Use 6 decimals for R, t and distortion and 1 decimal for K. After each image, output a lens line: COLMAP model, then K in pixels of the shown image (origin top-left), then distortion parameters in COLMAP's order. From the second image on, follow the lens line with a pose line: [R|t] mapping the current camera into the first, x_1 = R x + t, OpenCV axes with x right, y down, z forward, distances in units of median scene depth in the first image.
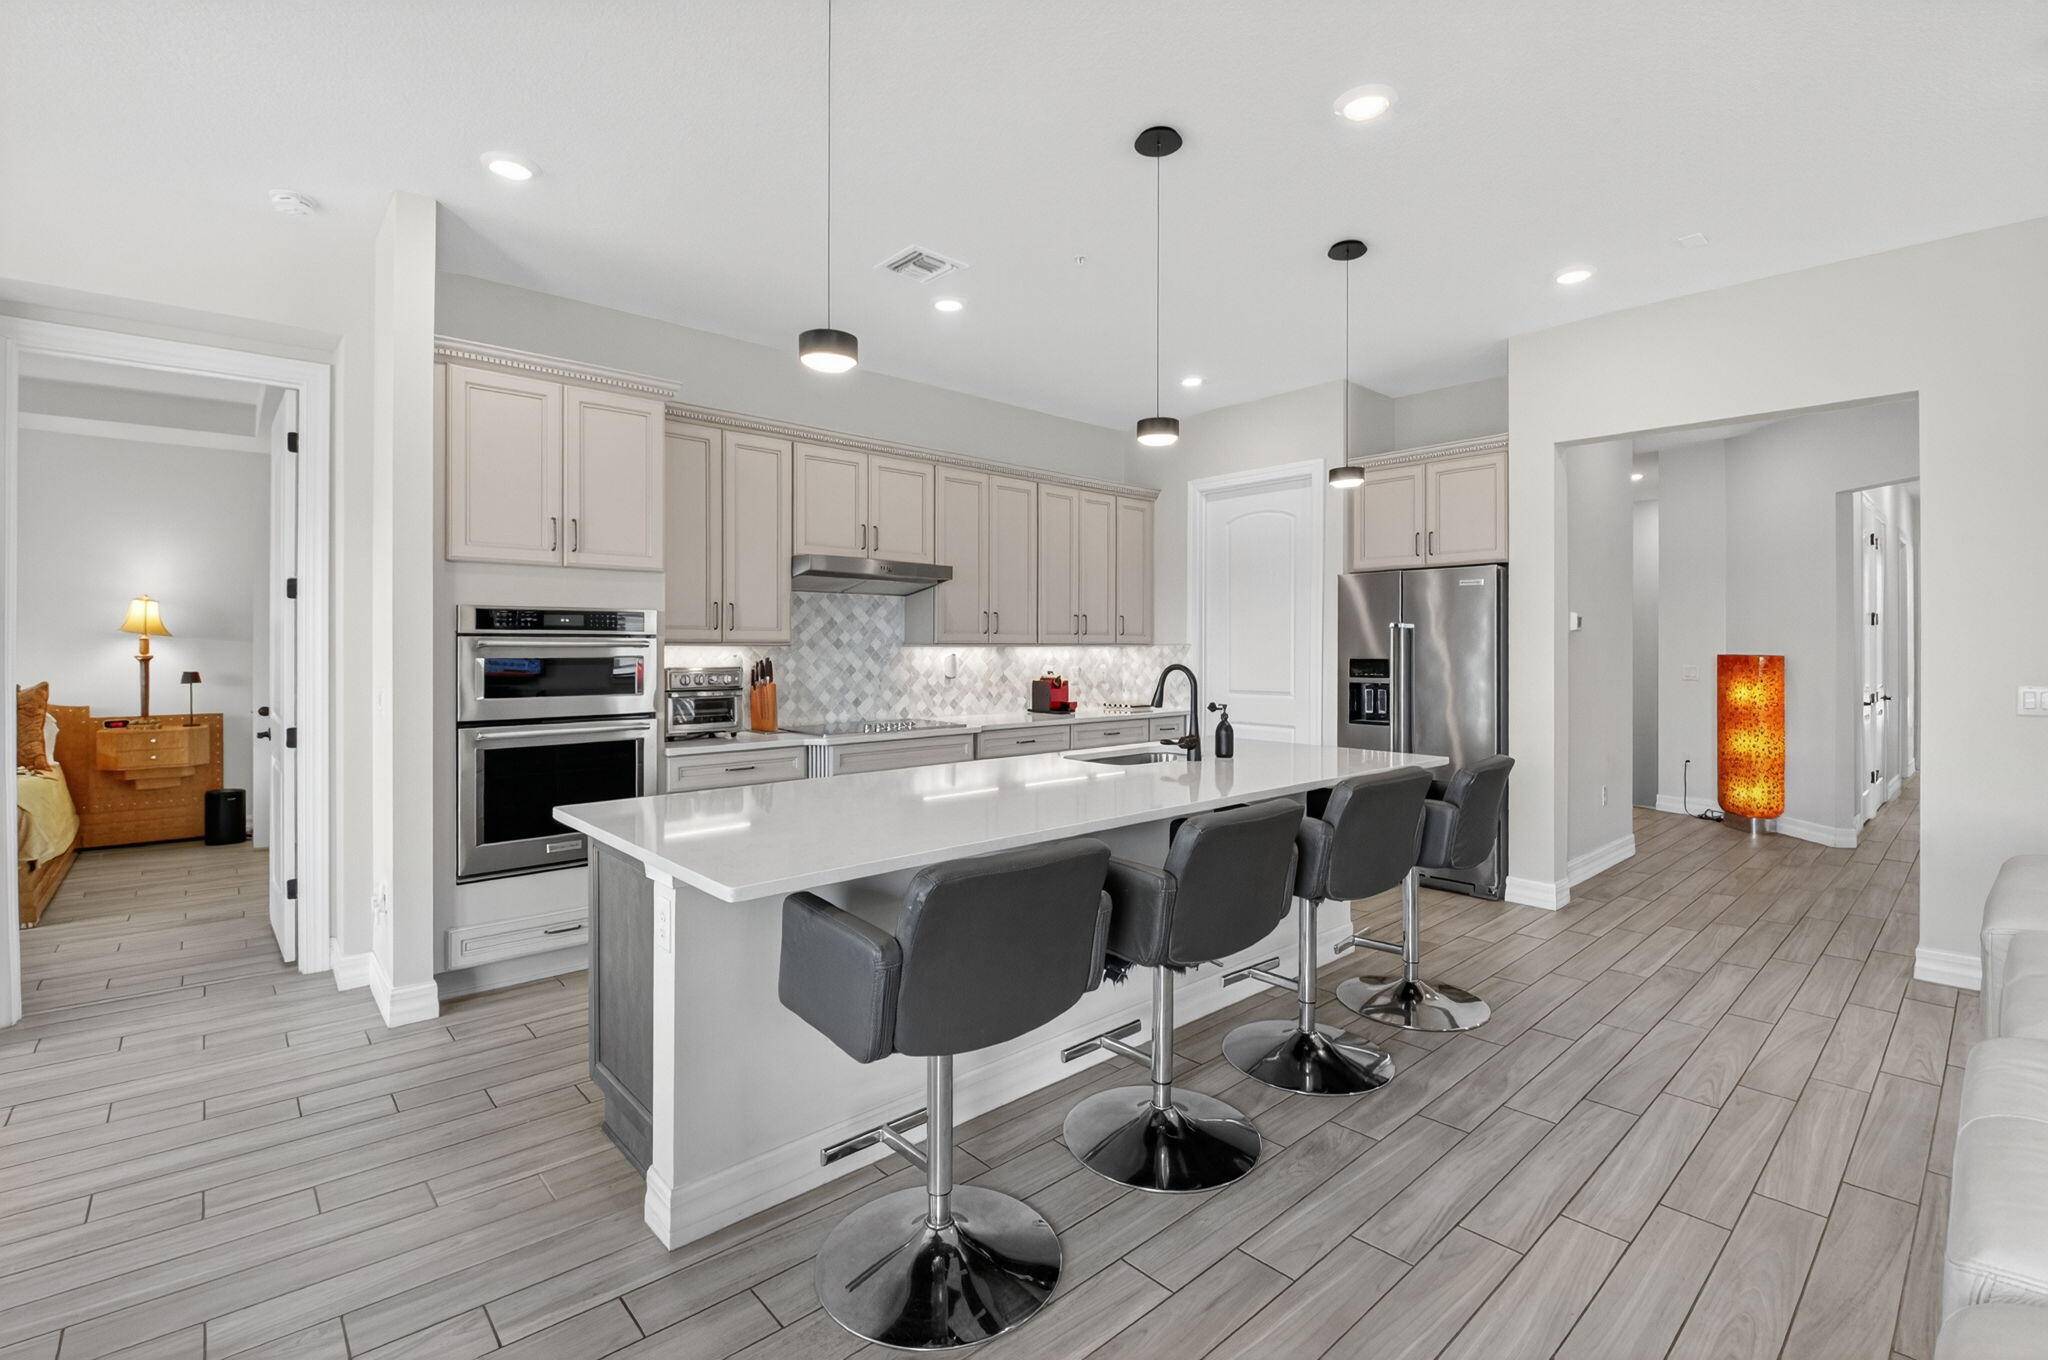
lens RADIAL K [[905.7, 0, 1014.5], [0, 905.7, 647.1], [0, 0, 1]] dist [0.021643, -0.000154]
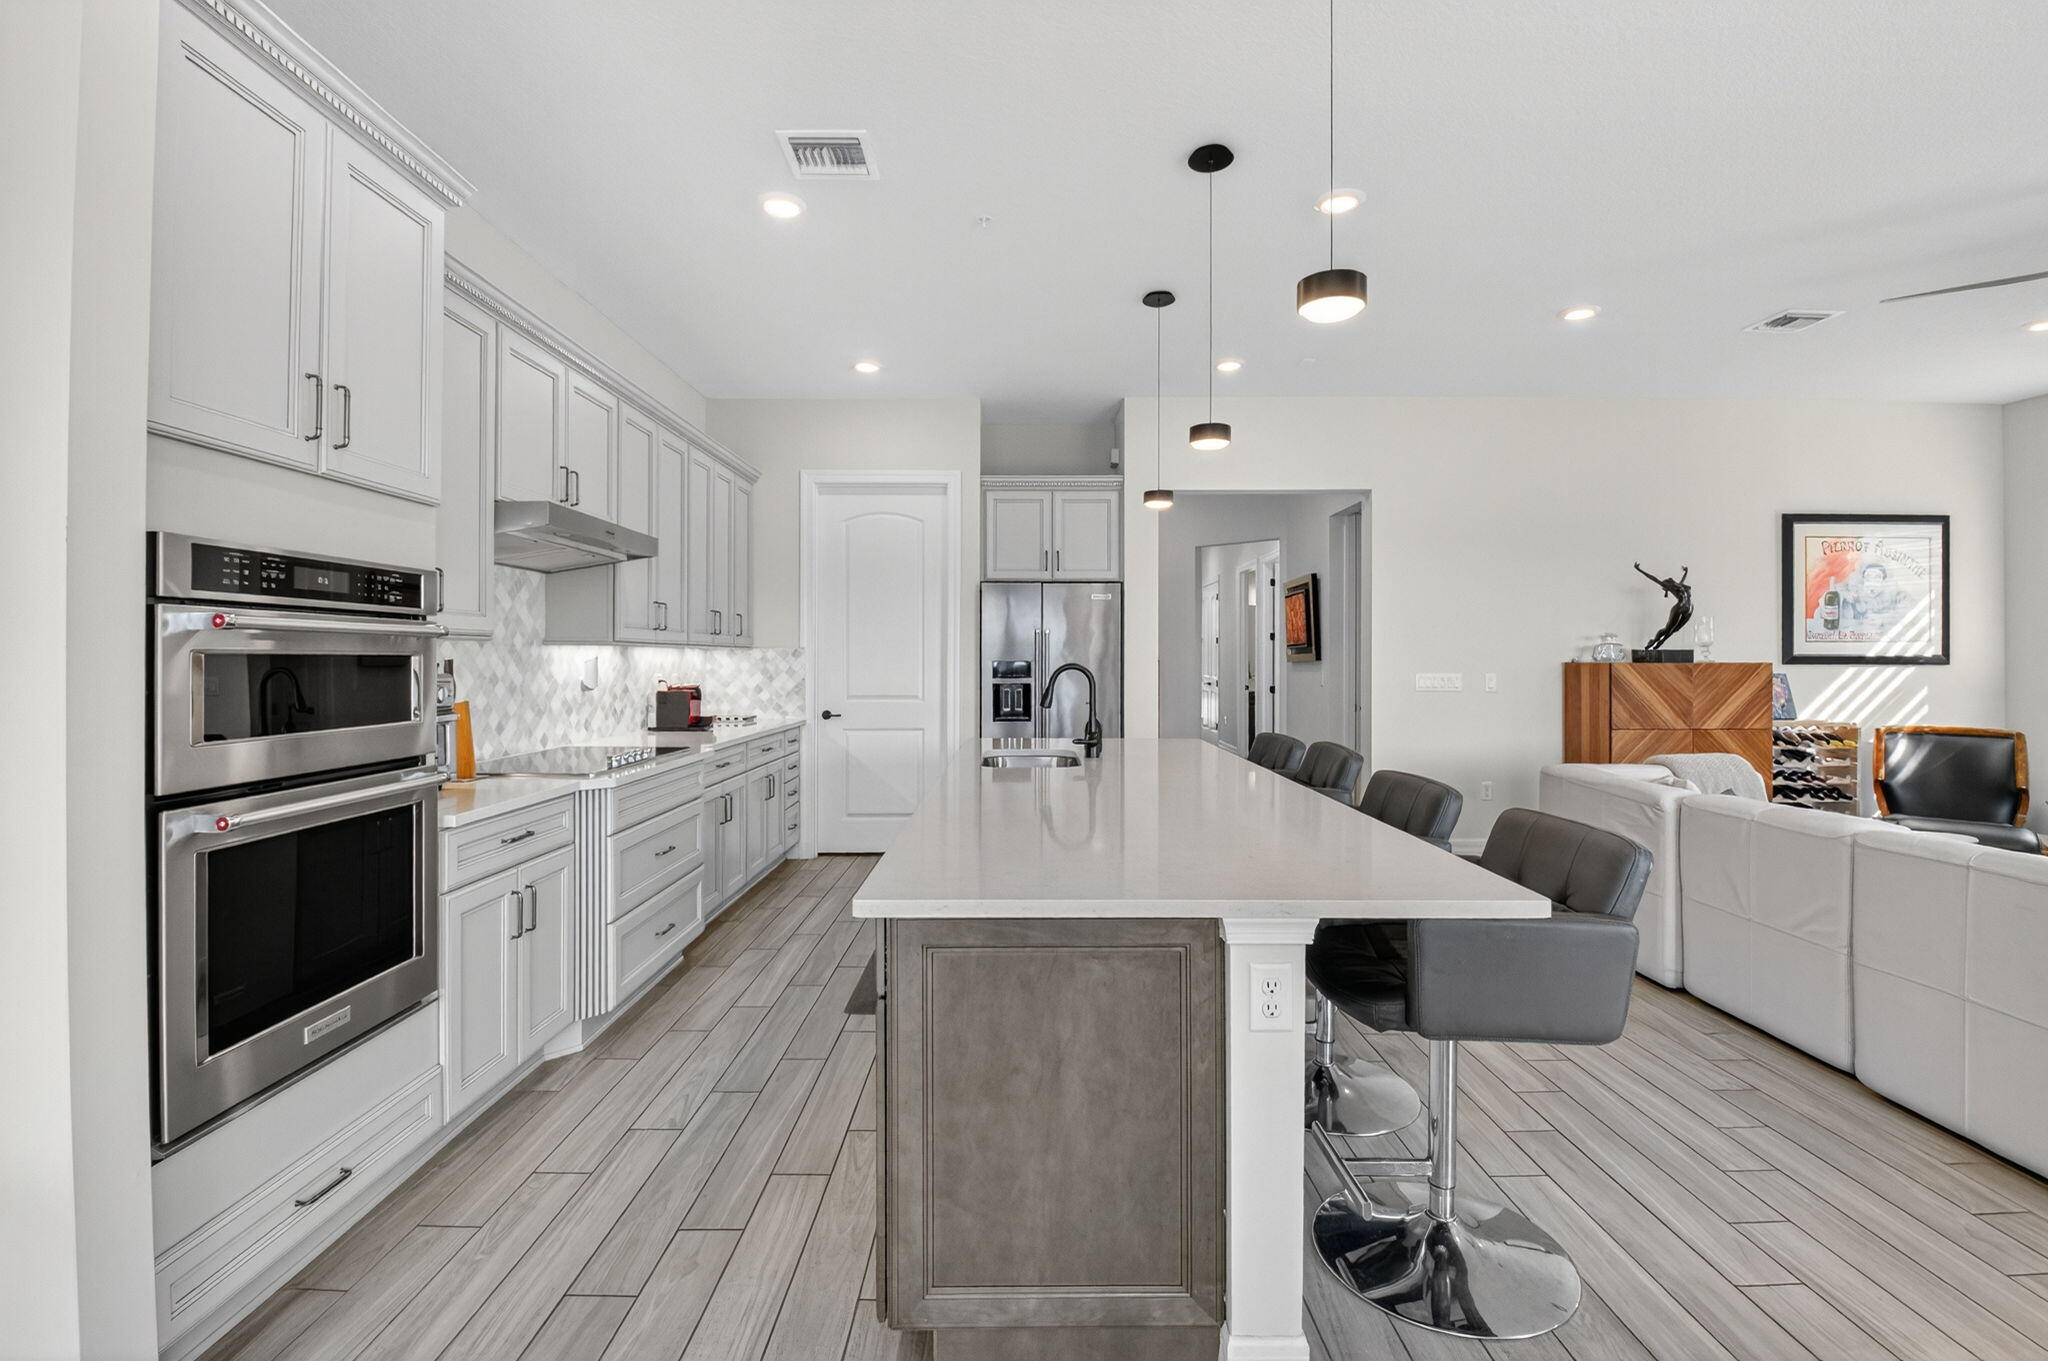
lens RADIAL K [[919.4, 0, 1030.0], [0, 919.4, 657.8], [0, 0, 1]] dist [0.017090, -0.022665]
pose [[0.657333, 0.001283, 0.753599, -0.436514], [-0.001144, 0.999999, -0.000705, 0.009247], [-0.753600, -0.000398, 0.657334, 0.260693]]
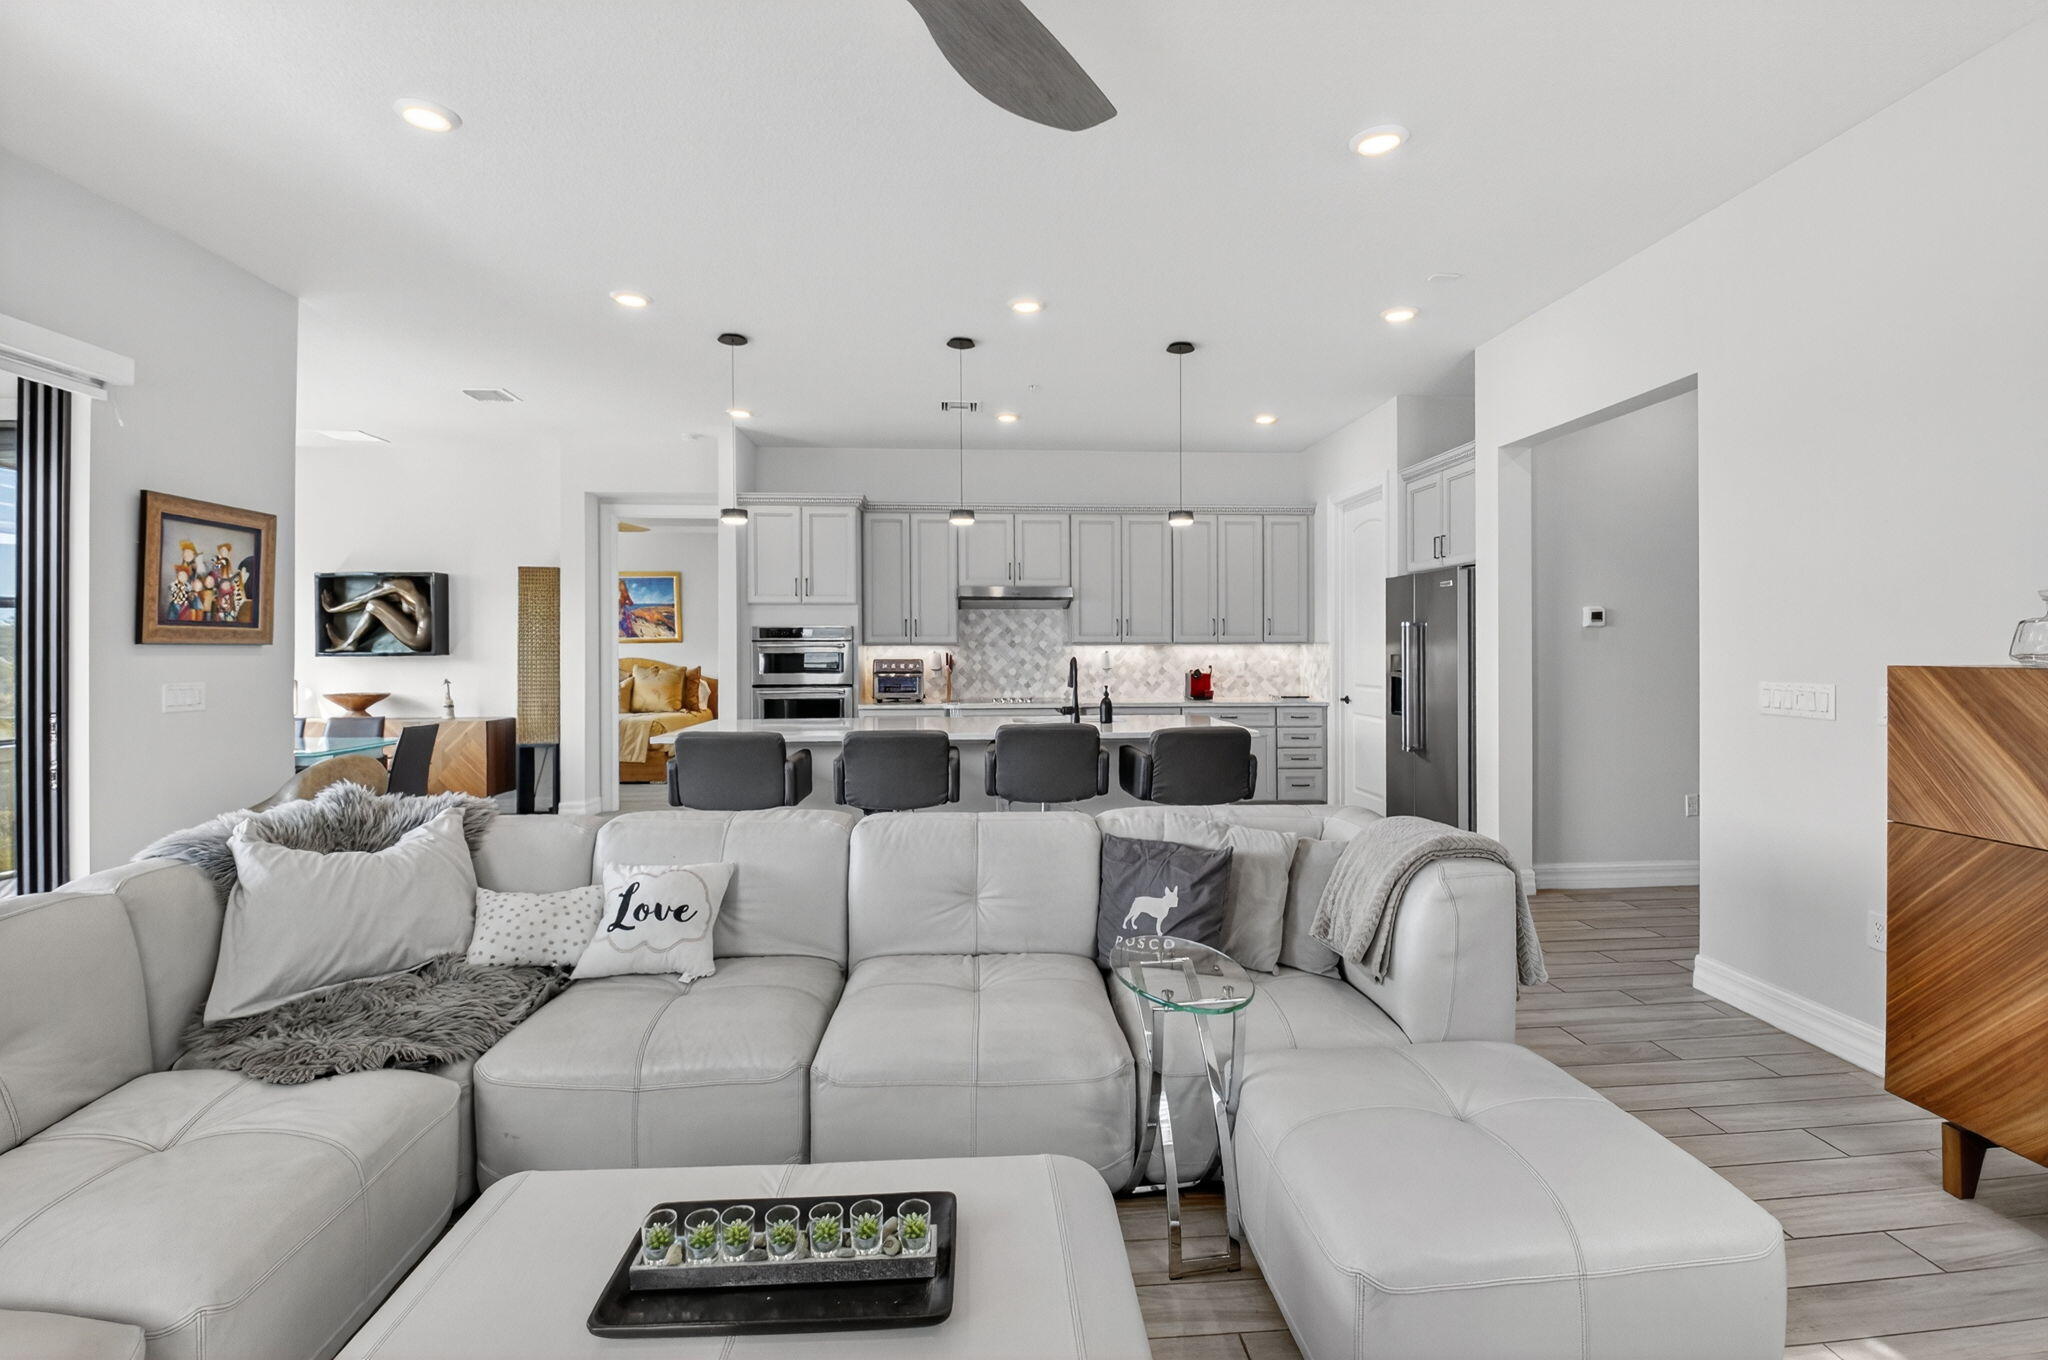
lens RADIAL K [[919.4, 0, 1030.0], [0, 919.4, 657.3], [0, 0, 1]] dist [0.017090, -0.022665]
pose [[0.792412, 0.002564, -0.609981, 0.725066], [0.003965, 0.999948, 0.009355, 0.003705], [0.609974, -0.009832, 0.792361, -0.150058]]
